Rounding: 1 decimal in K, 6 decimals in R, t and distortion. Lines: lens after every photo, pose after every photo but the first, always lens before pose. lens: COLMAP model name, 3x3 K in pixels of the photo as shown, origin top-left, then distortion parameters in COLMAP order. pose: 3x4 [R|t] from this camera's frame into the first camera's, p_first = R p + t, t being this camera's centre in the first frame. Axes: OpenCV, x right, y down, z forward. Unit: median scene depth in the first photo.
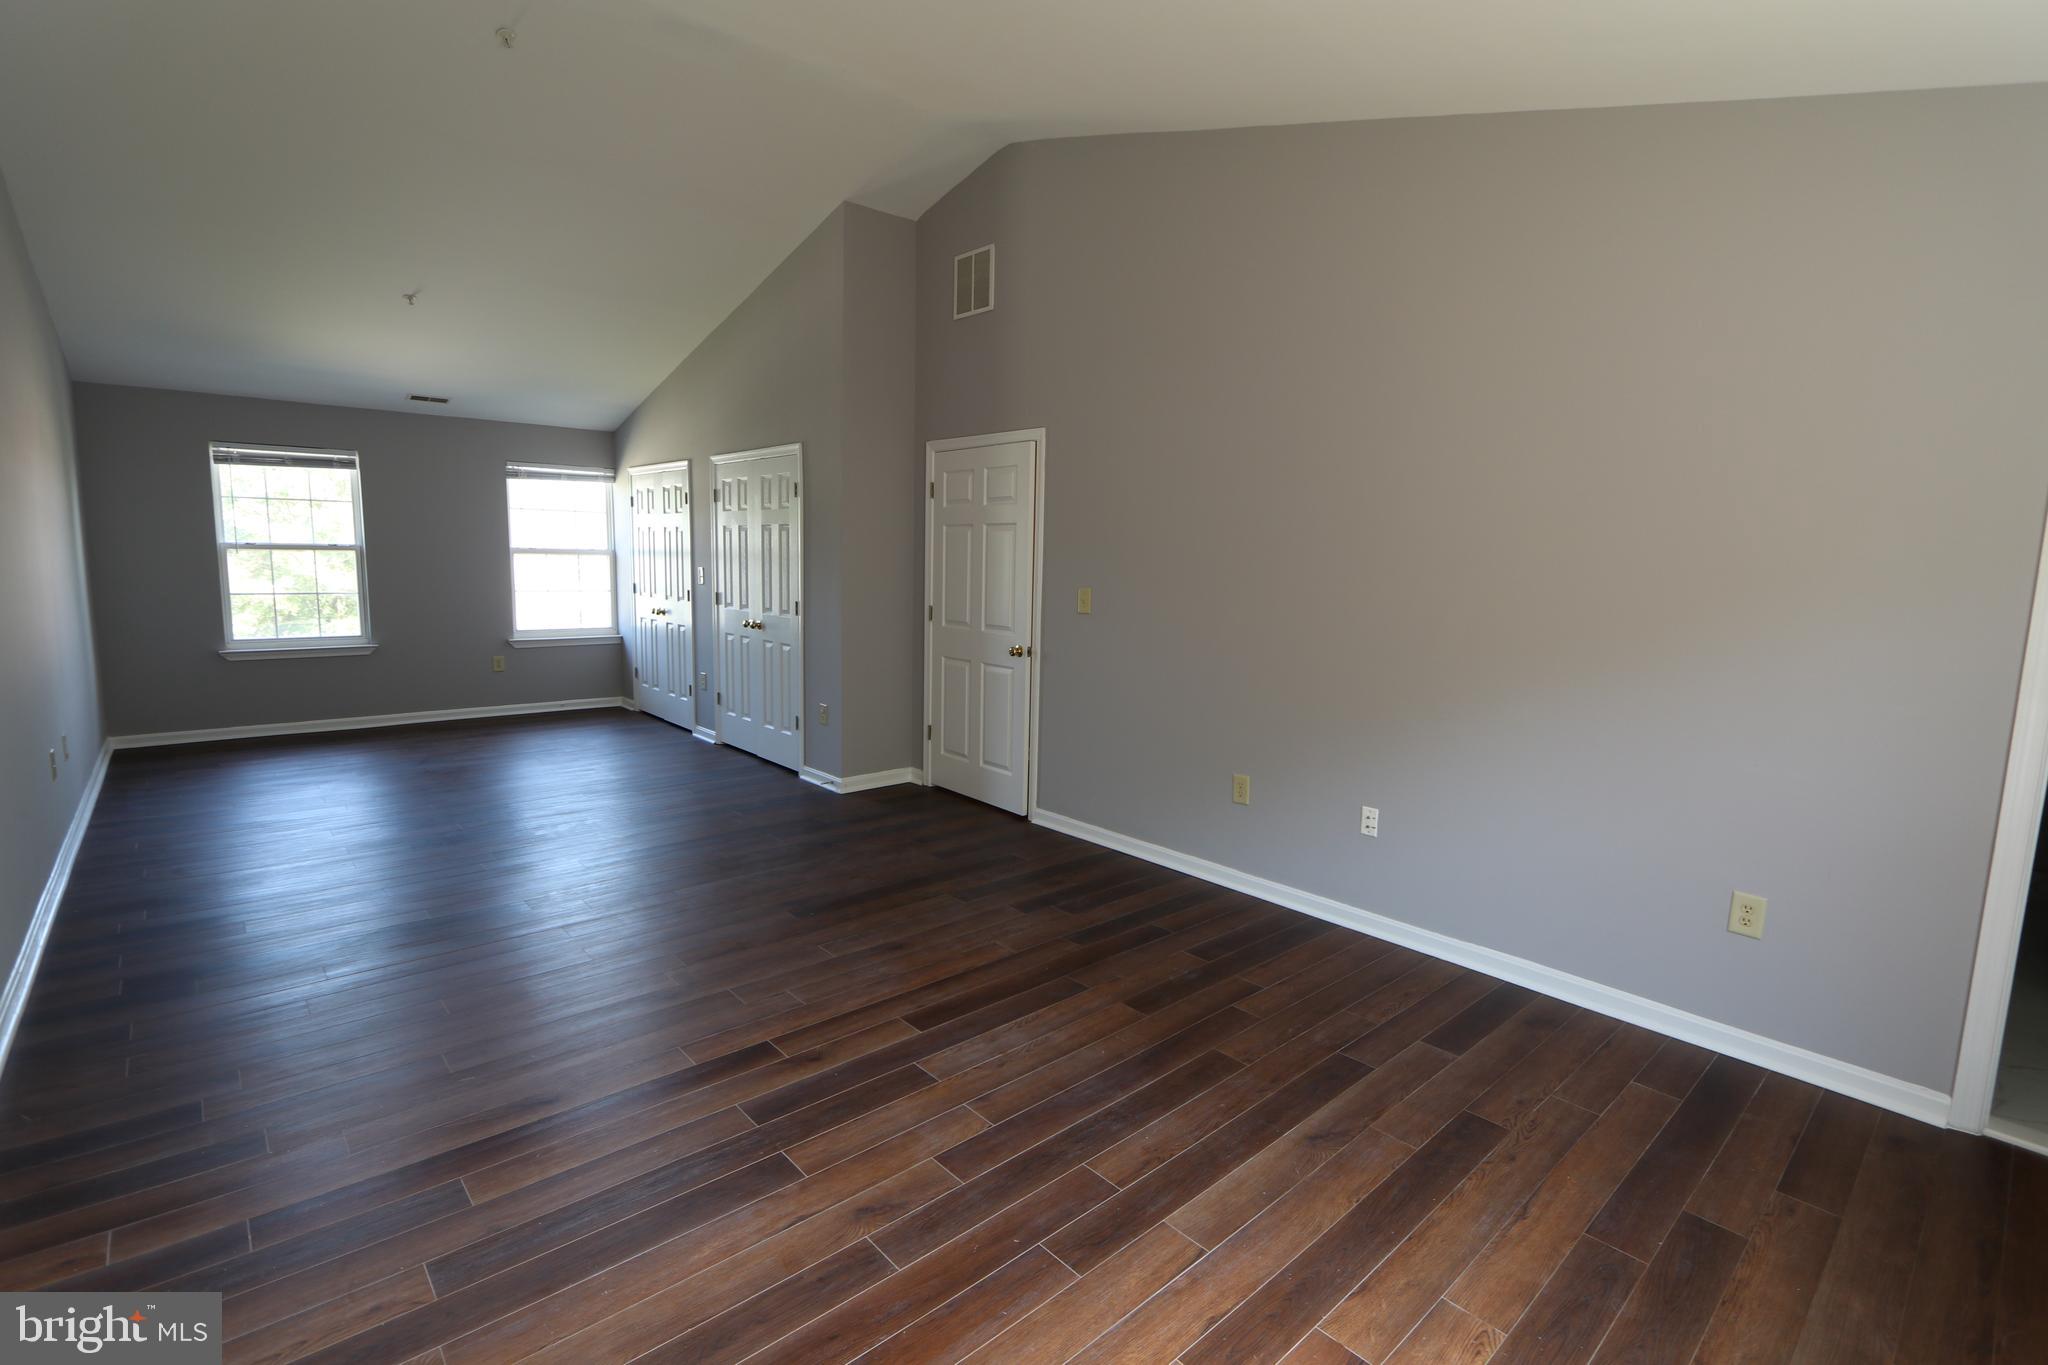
lens RADIAL K [[941.9, 0, 1031.1], [0, 941.9, 678.5], [0, 0, 1]] dist [-0.011704, 0.000683]
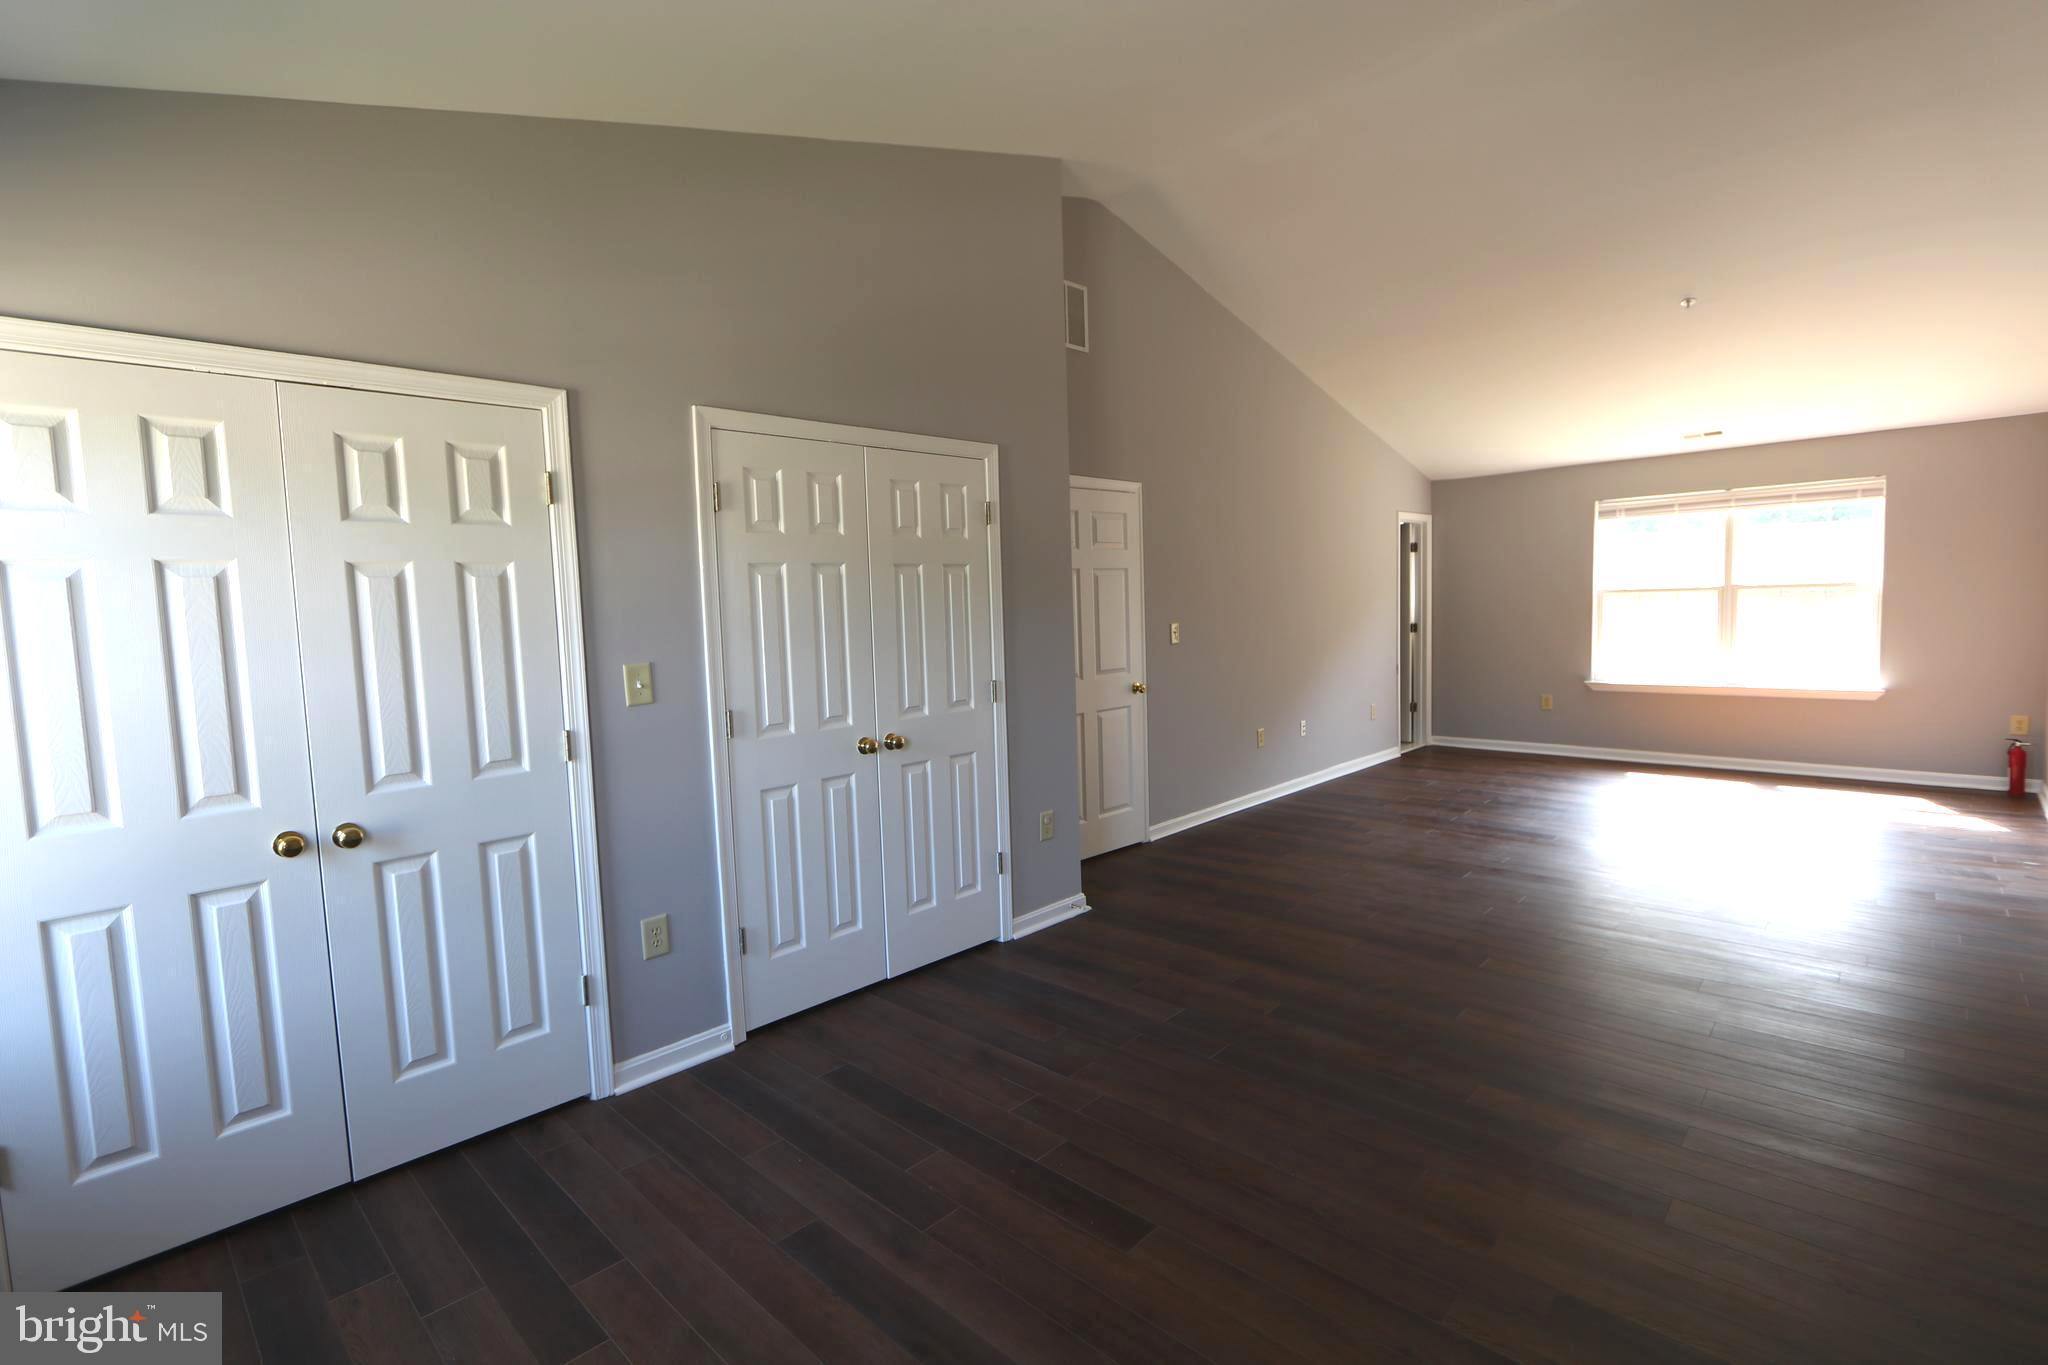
lens RADIAL K [[941.9, 0, 1031.1], [0, 941.9, 678.5], [0, 0, 1]] dist [-0.011704, 0.000683]
pose [[-0.075665, -0.101563, 0.991947, -1.054156], [0.163923, 0.979998, 0.112843, -0.178586], [-0.983567, 0.171141, -0.057503, 1.176256]]
